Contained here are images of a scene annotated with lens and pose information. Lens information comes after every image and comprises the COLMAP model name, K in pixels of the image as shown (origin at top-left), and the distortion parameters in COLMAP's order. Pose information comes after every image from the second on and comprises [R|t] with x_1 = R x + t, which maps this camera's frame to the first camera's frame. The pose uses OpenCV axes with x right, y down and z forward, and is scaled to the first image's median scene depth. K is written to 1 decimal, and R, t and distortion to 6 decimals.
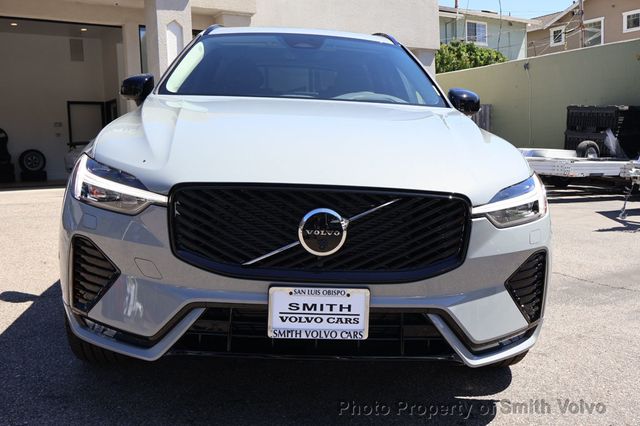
lens RADIAL K [[652.6, 0, 320.0], [0, 652.6, 213.0], [0, 0, 1]] dist [-0.000734, 0.013482]
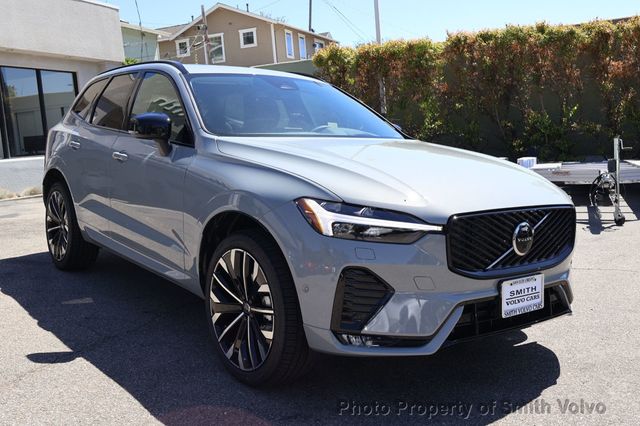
lens RADIAL K [[652.6, 0, 320.0], [0, 652.6, 213.0], [0, 0, 1]] dist [-0.000734, 0.013482]
pose [[0.826169, -0.090918, 0.556038, -1.148933], [0.094274, 0.995288, 0.022667, -0.102802], [-0.555479, 0.033693, 0.830847, 0.037140]]
